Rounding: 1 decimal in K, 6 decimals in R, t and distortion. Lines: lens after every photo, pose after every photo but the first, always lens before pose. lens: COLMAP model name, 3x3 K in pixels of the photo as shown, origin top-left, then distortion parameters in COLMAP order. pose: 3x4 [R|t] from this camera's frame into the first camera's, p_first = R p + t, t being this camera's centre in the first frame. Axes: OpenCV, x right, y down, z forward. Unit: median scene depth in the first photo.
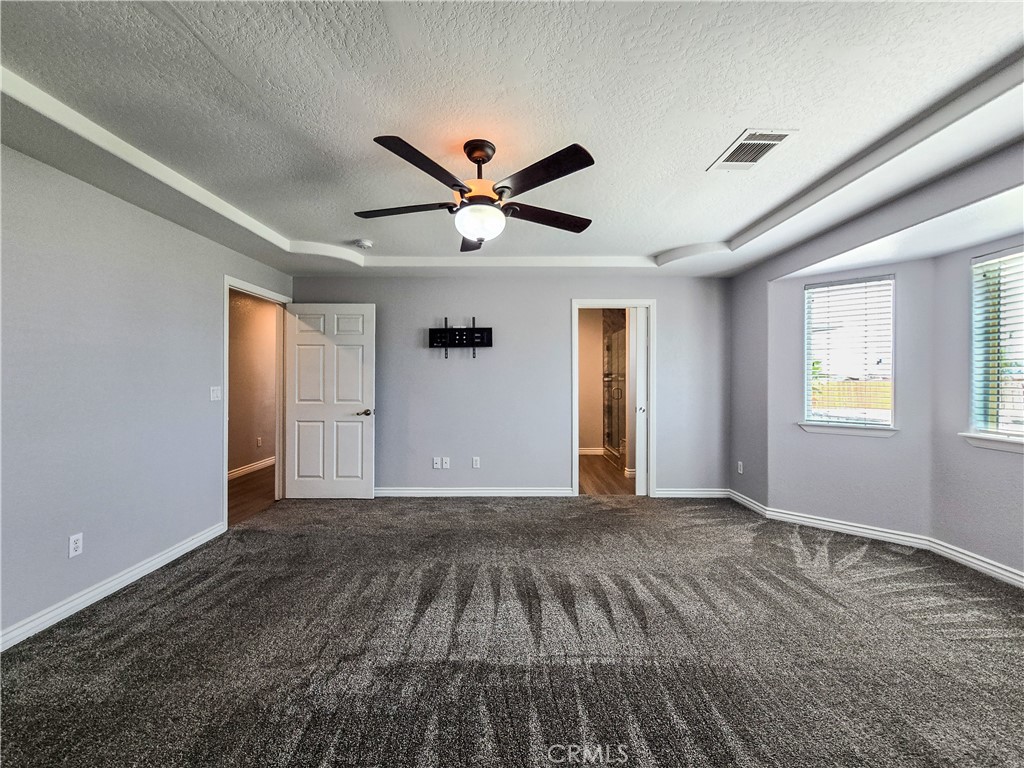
lens RADIAL K [[440.9, 0, 508.0], [0, 440.9, 381.7], [0, 0, 1]] dist [0.001339, -0.000792]
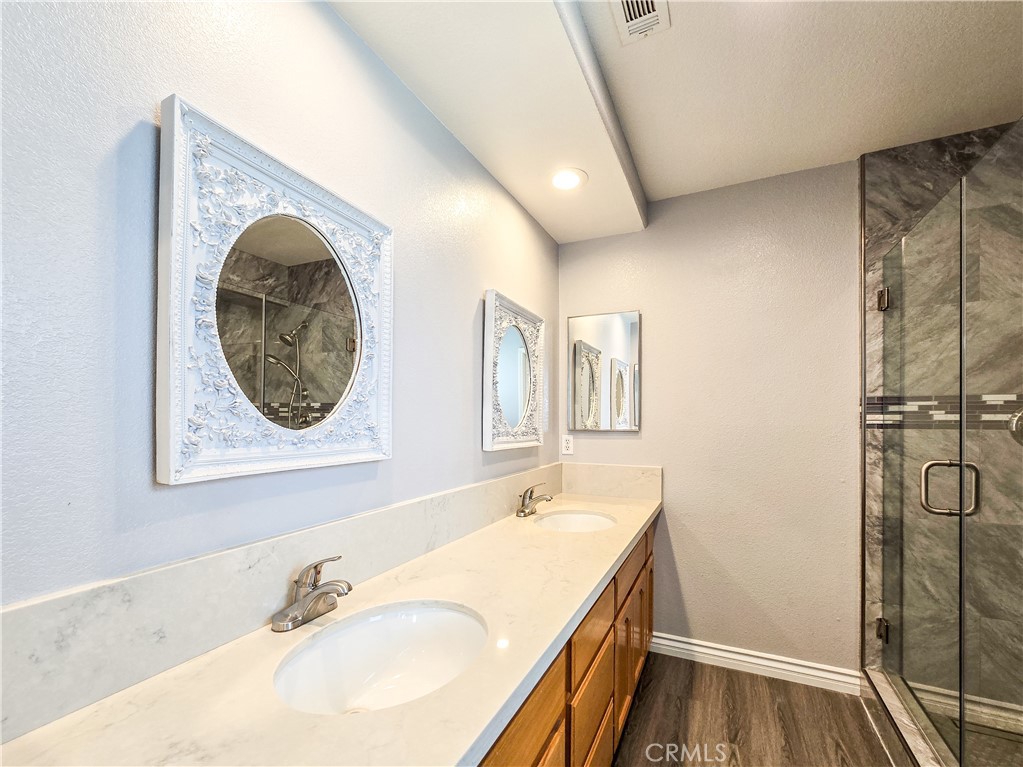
lens RADIAL K [[440.4, 0, 513.7], [0, 440.4, 419.1], [0, 0, 1]] dist [0.001339, -0.000792]
pose [[0.899525, 0.007325, -0.436808, 0.142013], [-0.011450, 0.999911, -0.006812, -0.001301], [0.436720, 0.011129, 0.899529, 0.663288]]
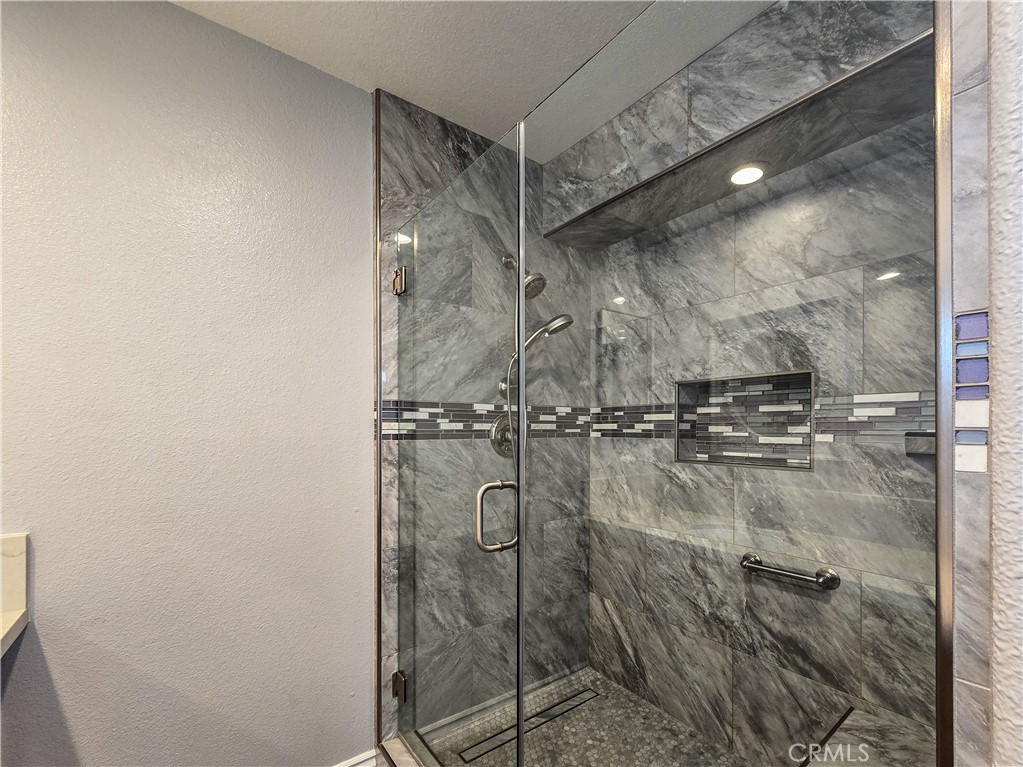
lens RADIAL K [[440.4, 0, 502.3], [0, 440.4, 432.6], [0, 0, 1]] dist [0.001339, -0.000792]
pose [[0.799531, 0.003144, 0.600616, 0.136750], [-0.004124, 0.999991, 0.000256, -0.003699], [-0.600610, -0.002682, 0.799537, 0.794733]]
